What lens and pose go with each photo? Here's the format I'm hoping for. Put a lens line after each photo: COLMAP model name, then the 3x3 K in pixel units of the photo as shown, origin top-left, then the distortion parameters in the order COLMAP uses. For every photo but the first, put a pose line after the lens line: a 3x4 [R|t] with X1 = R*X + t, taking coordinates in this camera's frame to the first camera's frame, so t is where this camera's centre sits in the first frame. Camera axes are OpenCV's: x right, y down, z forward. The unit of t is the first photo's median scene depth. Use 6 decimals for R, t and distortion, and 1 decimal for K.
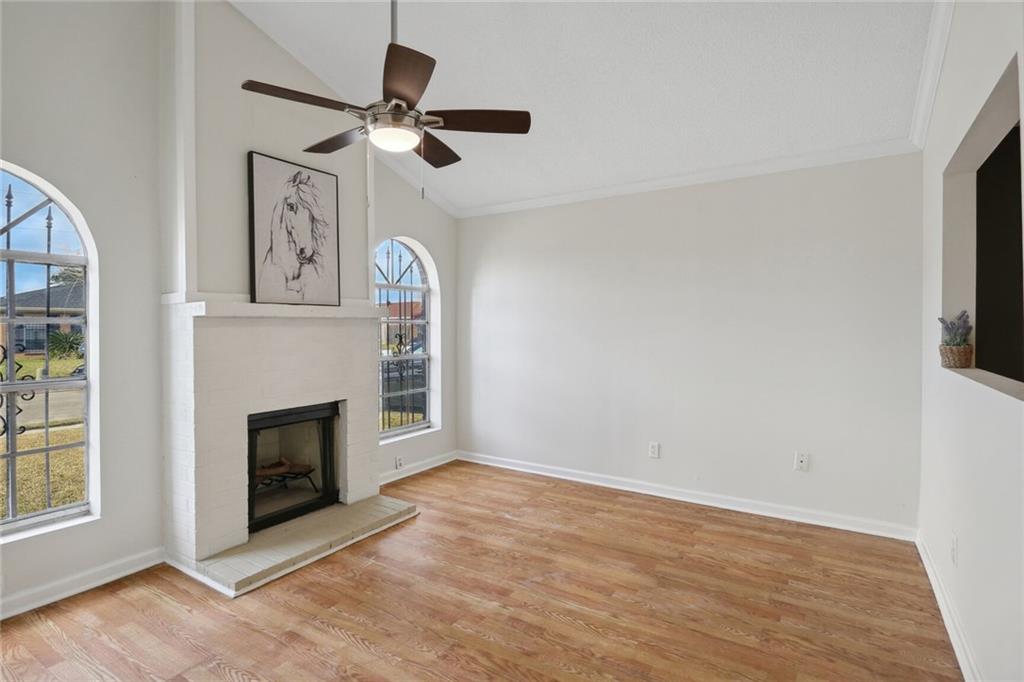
lens RADIAL K [[547.1, 0, 507.9], [0, 547.1, 330.9], [0, 0, 1]] dist [-0.002640, 0.000492]
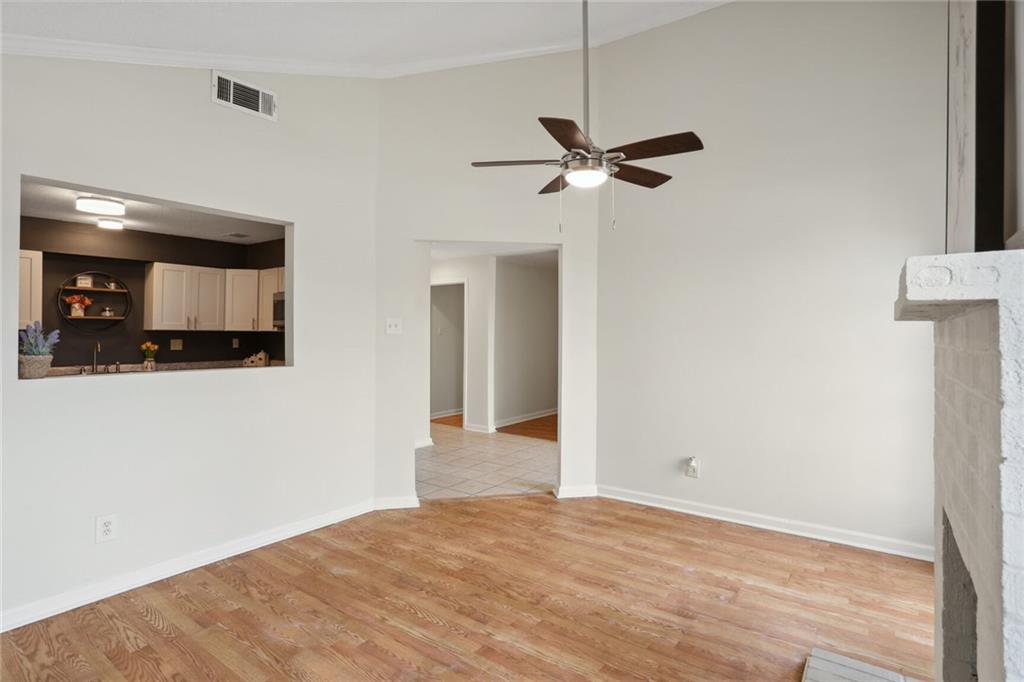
lens RADIAL K [[533.1, 0, 512.0], [0, 533.1, 341.0], [0, 0, 1]] dist [-0.001332, -0.000028]
pose [[-0.998365, 0.000659, 0.057159, -0.097368], [0.001835, 0.999788, 0.020528, -0.018351], [-0.057133, 0.020599, -0.998154, 1.889052]]
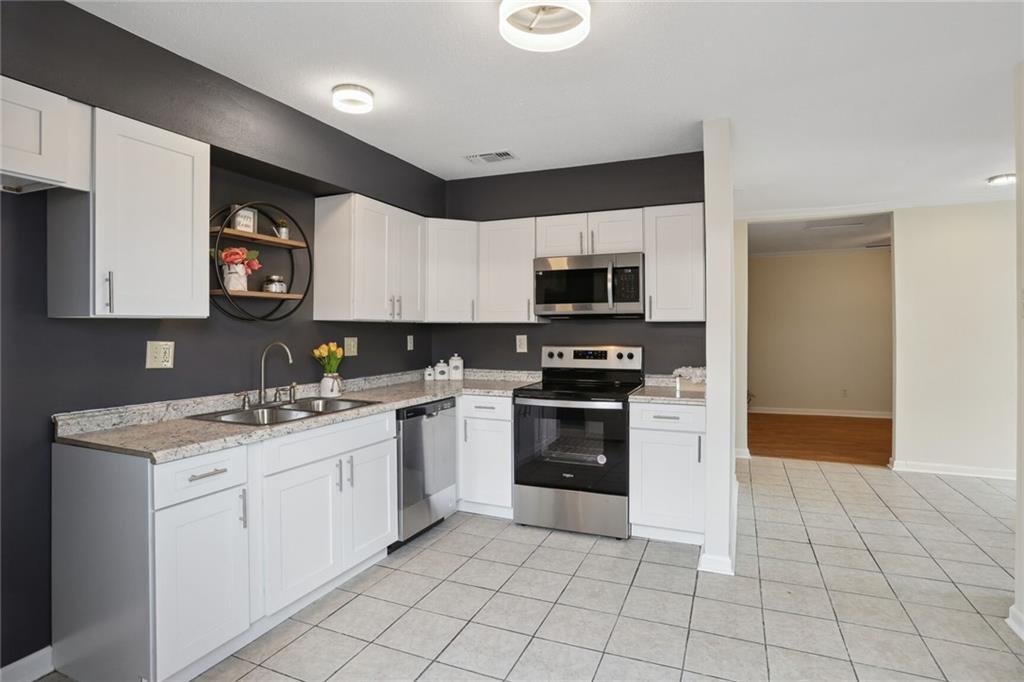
lens RADIAL K [[547.1, 0, 507.9], [0, 547.1, 330.9], [0, 0, 1]] dist [-0.002640, 0.000492]
pose [[-0.984235, 0.006517, -0.176746, 1.350692], [0.004508, 0.999921, 0.011761, -0.009802], [0.176809, 0.010779, -0.984186, 1.043774]]
